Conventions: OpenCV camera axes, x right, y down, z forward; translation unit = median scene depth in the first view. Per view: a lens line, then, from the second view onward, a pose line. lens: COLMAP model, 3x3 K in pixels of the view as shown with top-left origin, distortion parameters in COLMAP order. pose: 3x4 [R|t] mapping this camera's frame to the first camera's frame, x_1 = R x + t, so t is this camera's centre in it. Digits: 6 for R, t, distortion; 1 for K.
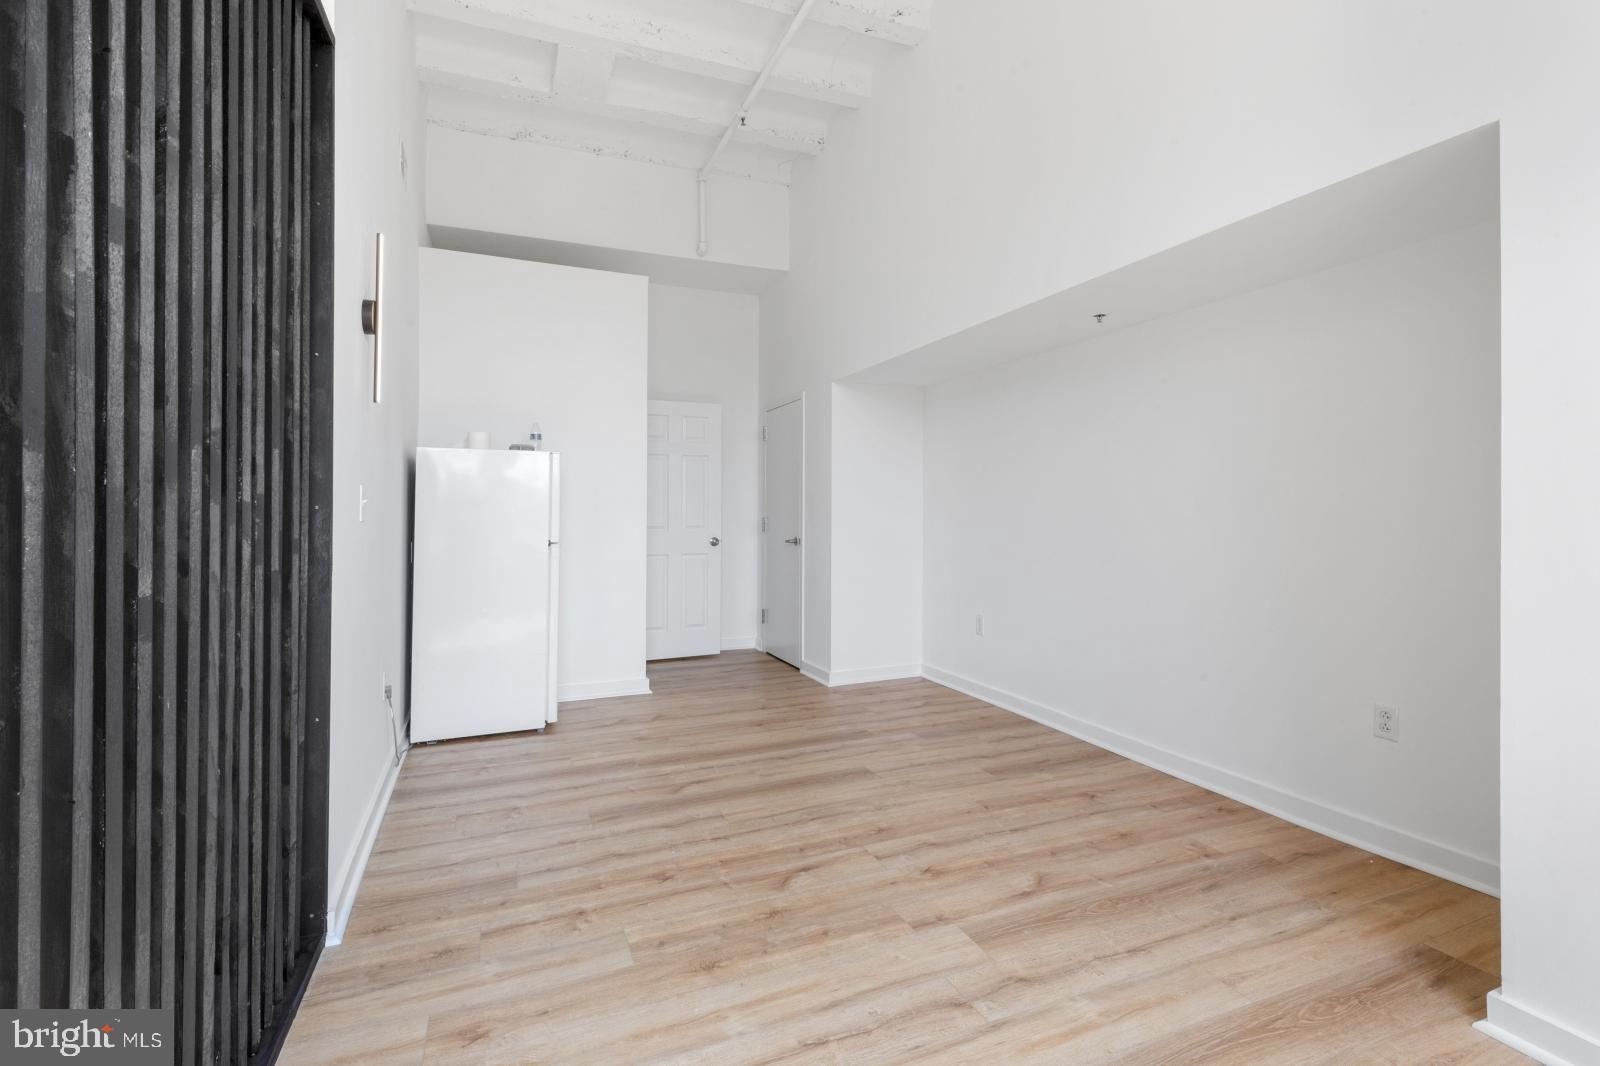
lens RADIAL K [[728.0, 0, 792.3], [0, 728.0, 529.7], [0, 0, 1]] dist [0.002565, -0.000622]
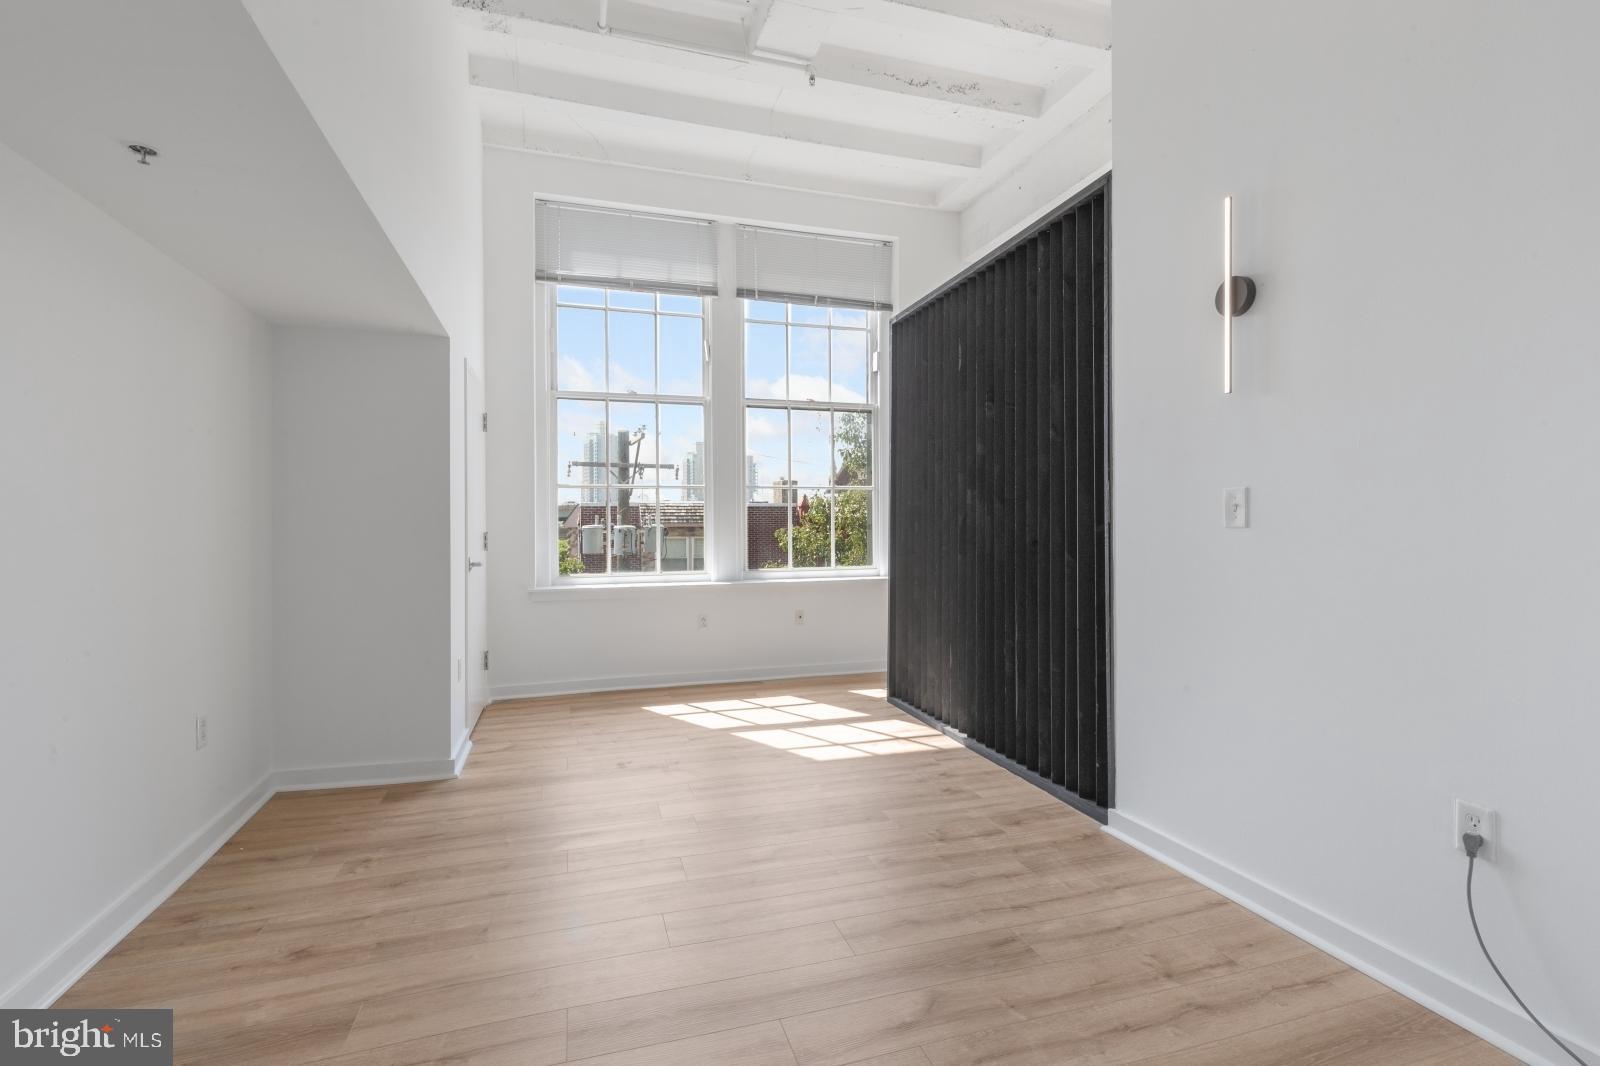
lens RADIAL K [[728.0, 0, 792.3], [0, 728.0, 529.7], [0, 0, 1]] dist [0.002565, -0.000622]
pose [[-0.996608, 0.011547, 0.081486, -0.116729], [0.013939, 0.999487, 0.028840, -0.041588], [-0.081112, 0.029878, -0.996257, 1.864710]]
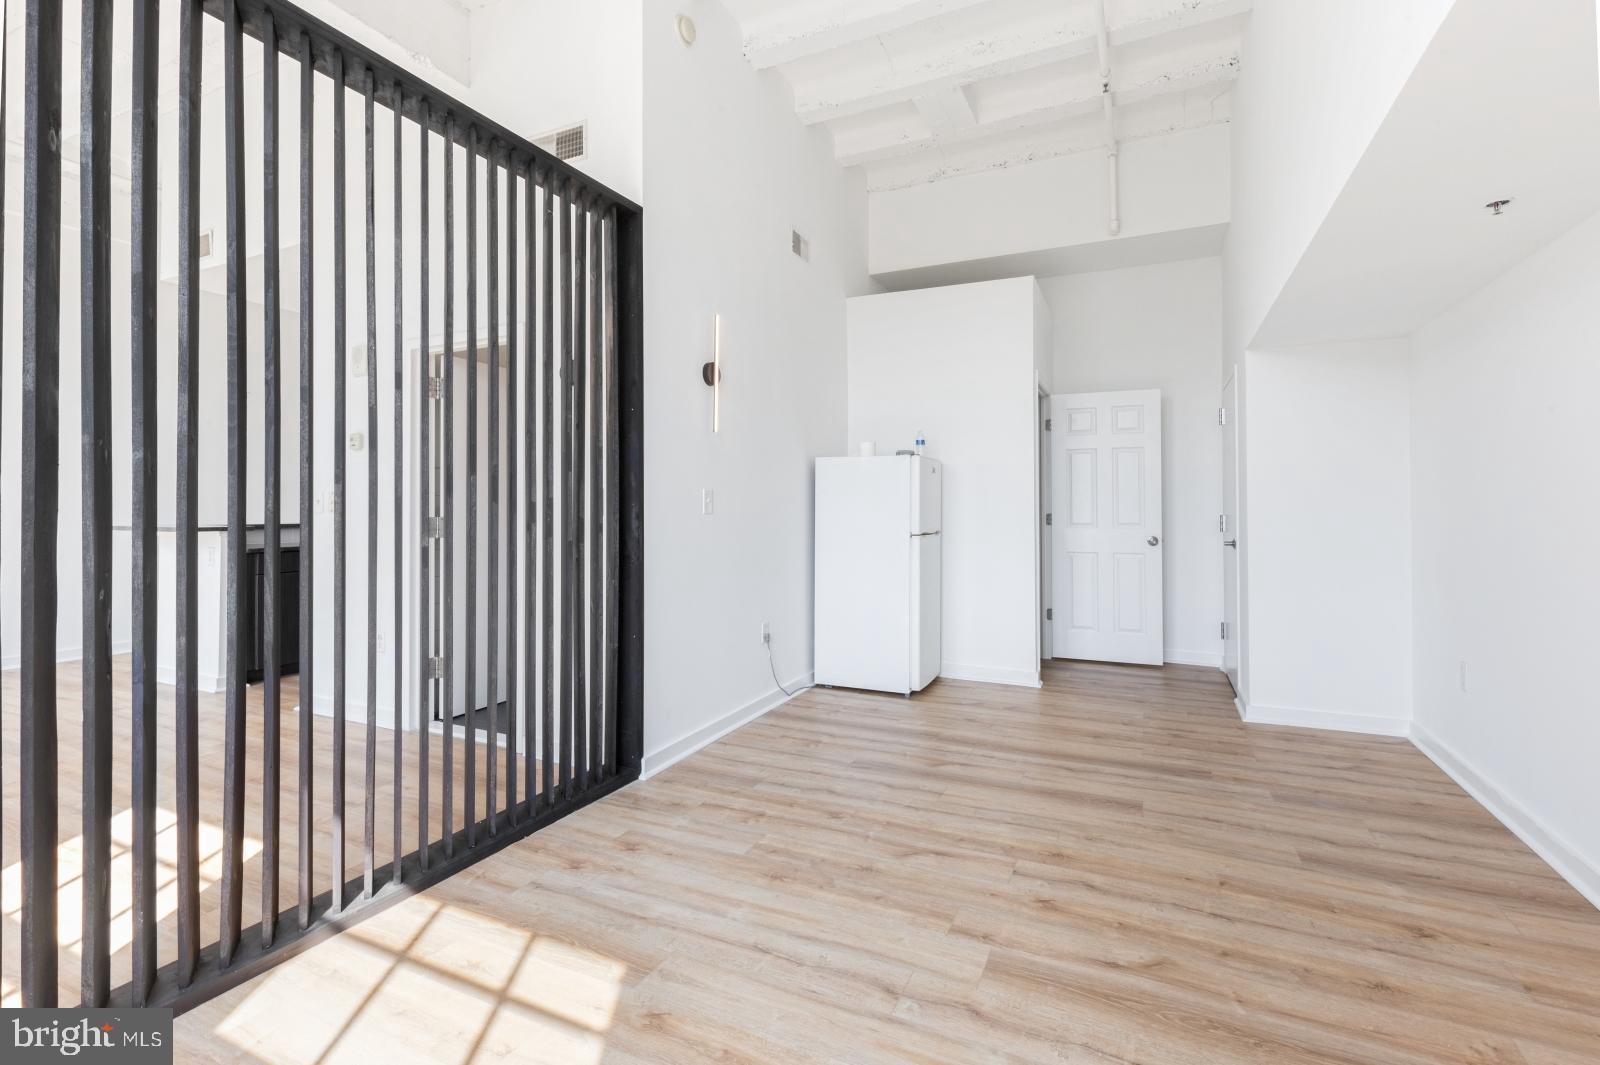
lens RADIAL K [[718.7, 0, 803.0], [0, 718.7, 537.4], [0, 0, 1]] dist [0.000495, -0.001211]
pose [[0.678448, 0.034900, -0.733819, 0.569788], [-0.022092, 0.999388, 0.027106, -0.007137], [0.734316, -0.002179, 0.678804, 0.148768]]
